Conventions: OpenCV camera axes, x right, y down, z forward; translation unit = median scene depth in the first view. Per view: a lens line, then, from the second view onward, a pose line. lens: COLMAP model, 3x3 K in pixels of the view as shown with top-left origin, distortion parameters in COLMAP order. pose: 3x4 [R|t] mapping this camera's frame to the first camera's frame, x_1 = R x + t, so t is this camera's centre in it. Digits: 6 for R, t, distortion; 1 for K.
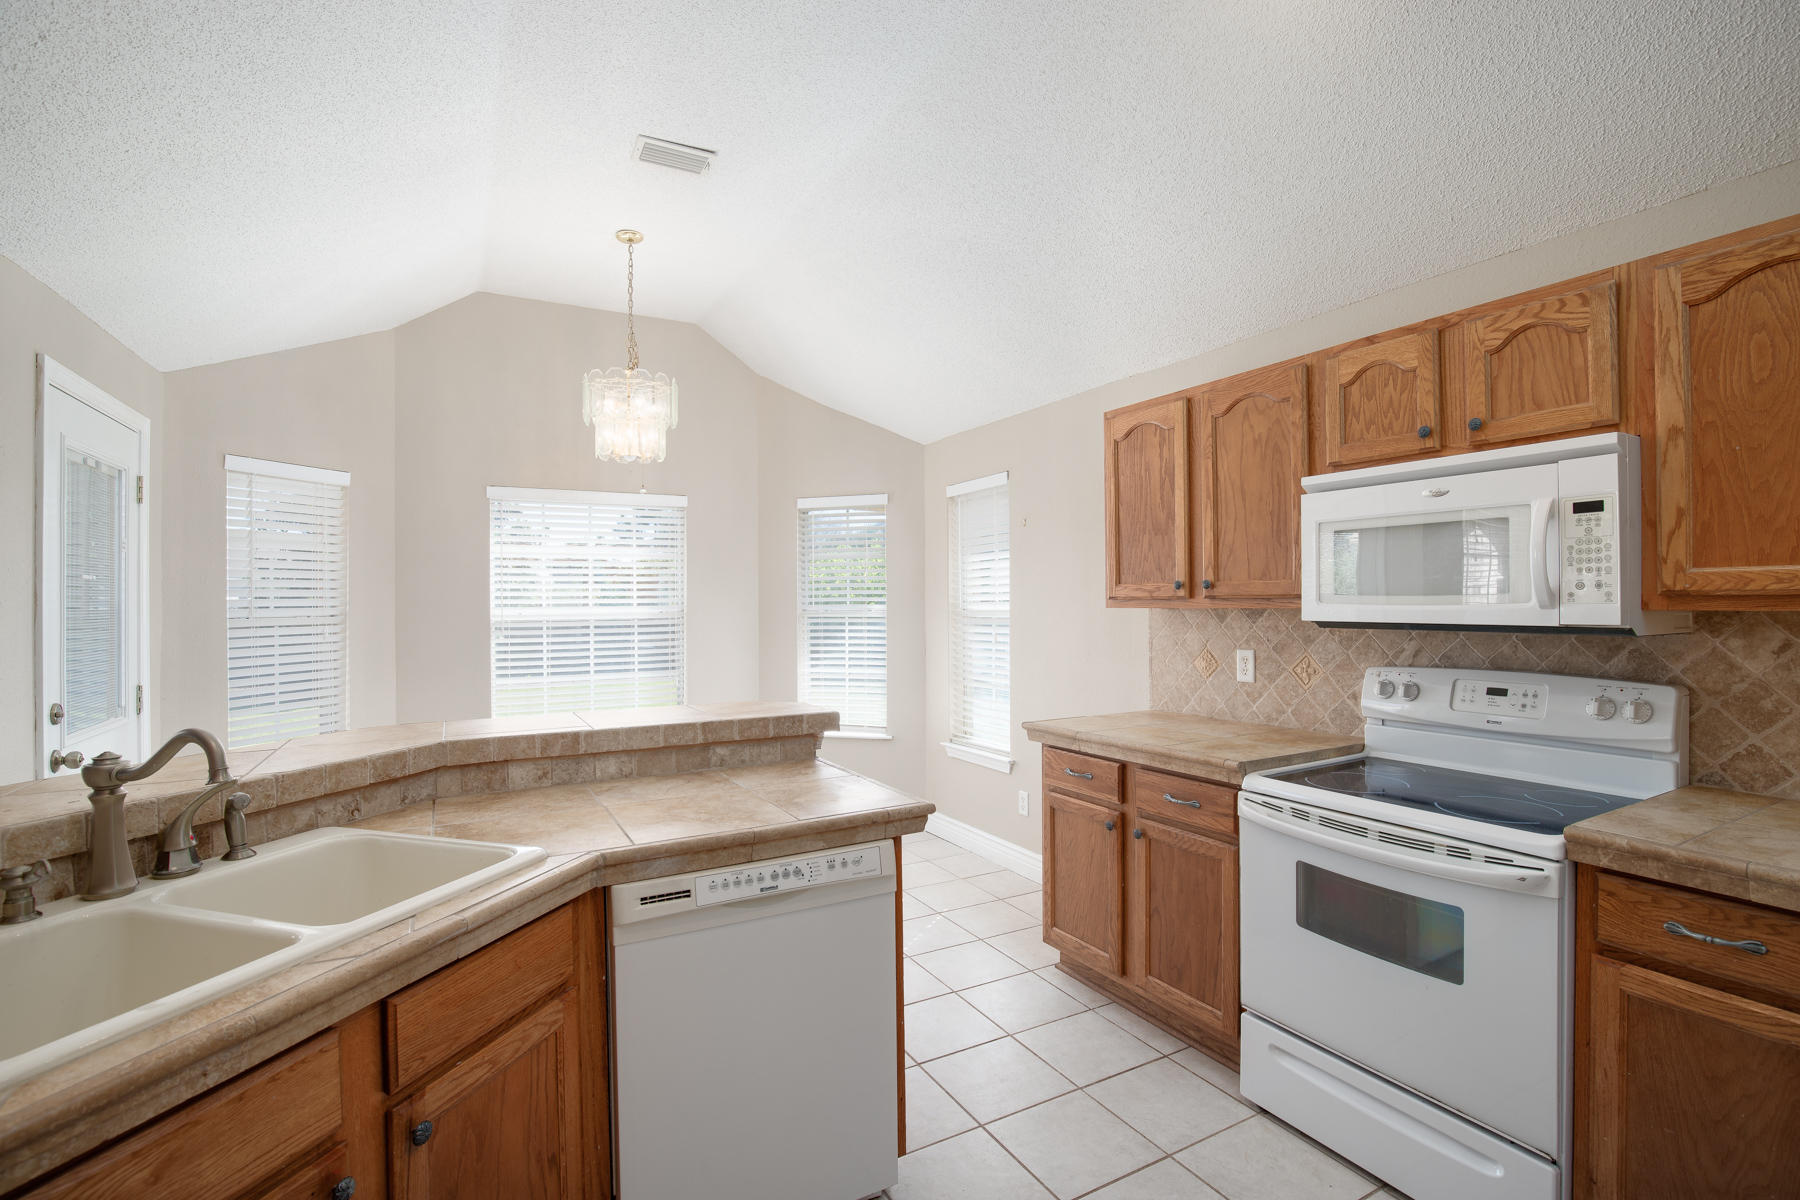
lens RADIAL K [[834.1, 0, 904.9], [0, 834.1, 603.6], [0, 0, 1]] dist [-0.019561, -0.000981]
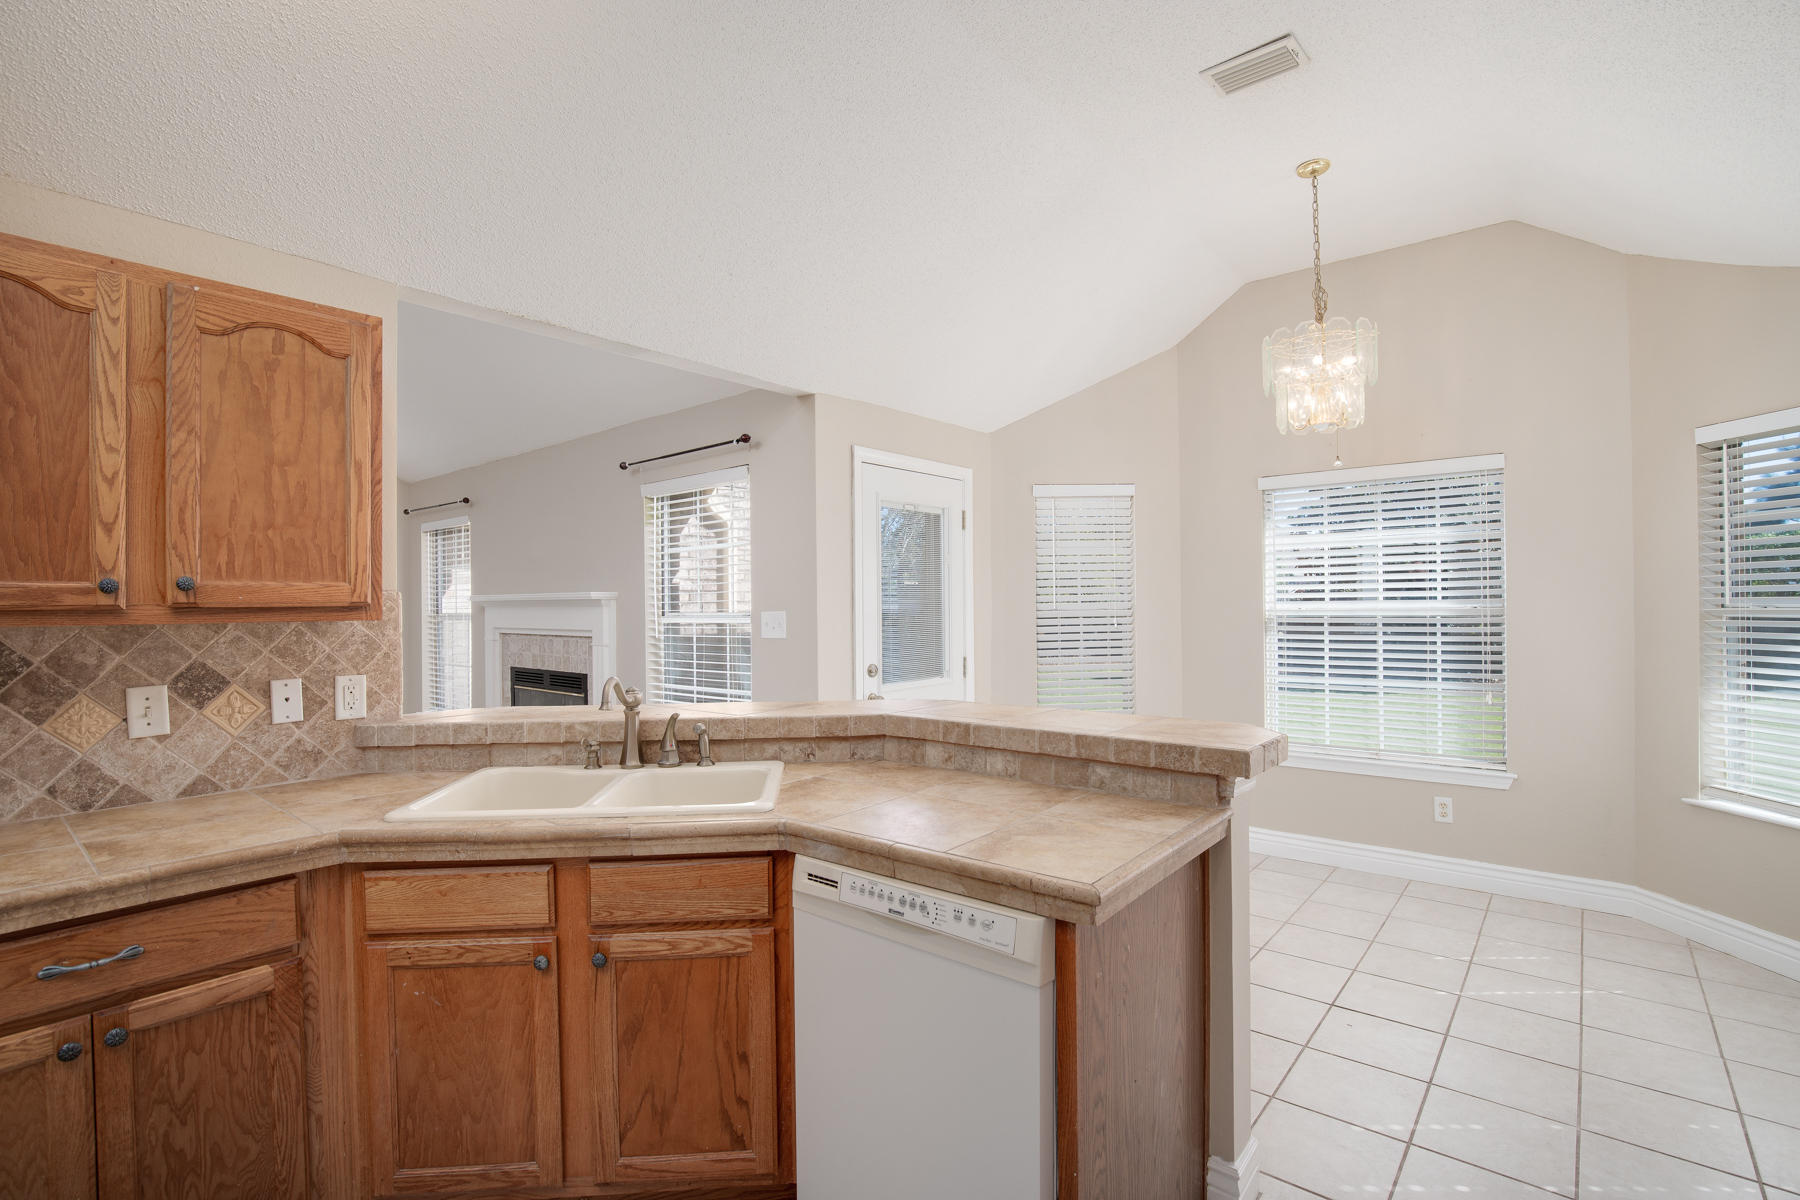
lens RADIAL K [[833.0, 0, 900.6], [0, 833.0, 601.4], [0, 0, 1]] dist [-0.020904, 0.000174]
pose [[0.360332, 0.001706, -0.932823, 0.459224], [0.006868, 0.999966, 0.004482, -0.005061], [0.932799, -0.008021, 0.360308, 0.441520]]
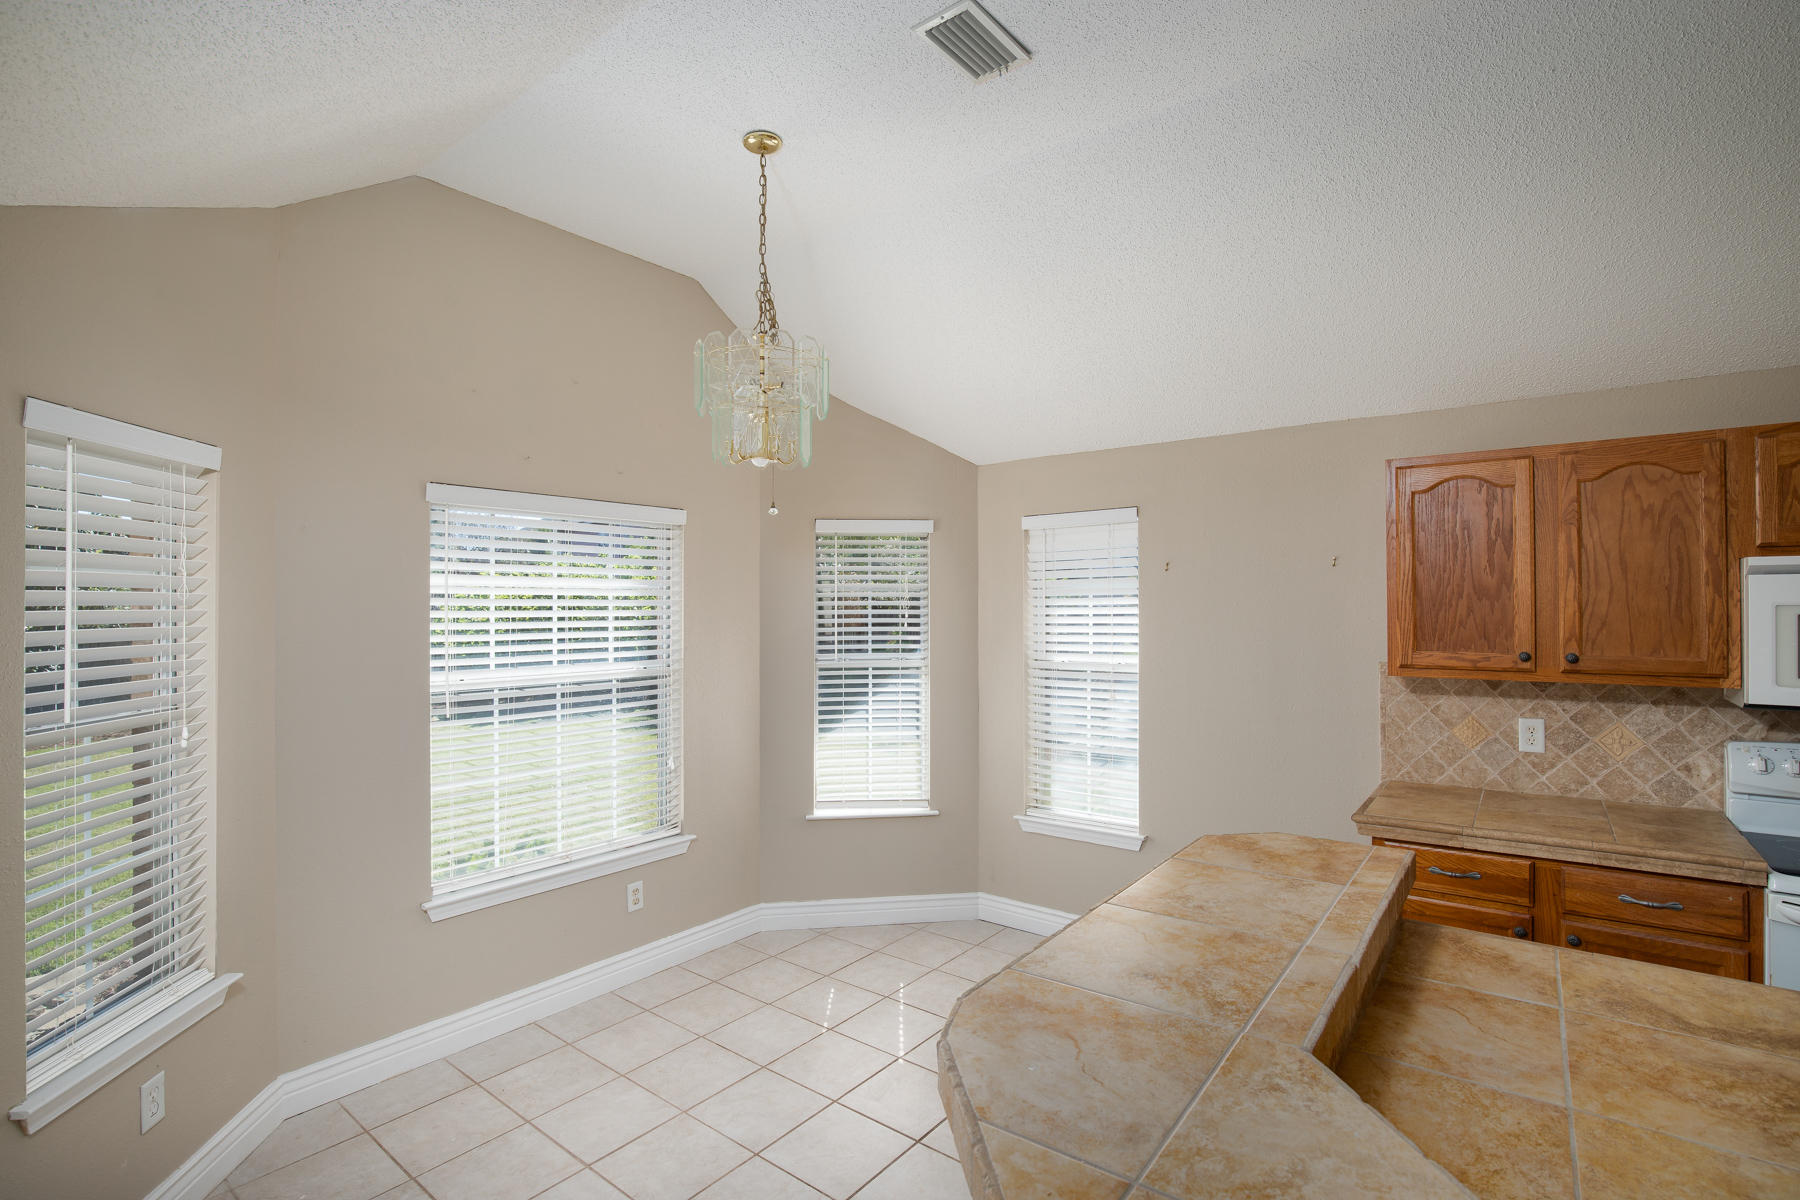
lens RADIAL K [[834.1, 0, 903.7], [0, 834.1, 611.1], [0, 0, 1]] dist [-0.019561, -0.000981]
pose [[0.913960, 0.002764, 0.405796, -0.756431], [-0.002413, 0.999996, -0.001376, -0.078020], [-0.405798, 0.000278, 0.913963, 0.487763]]
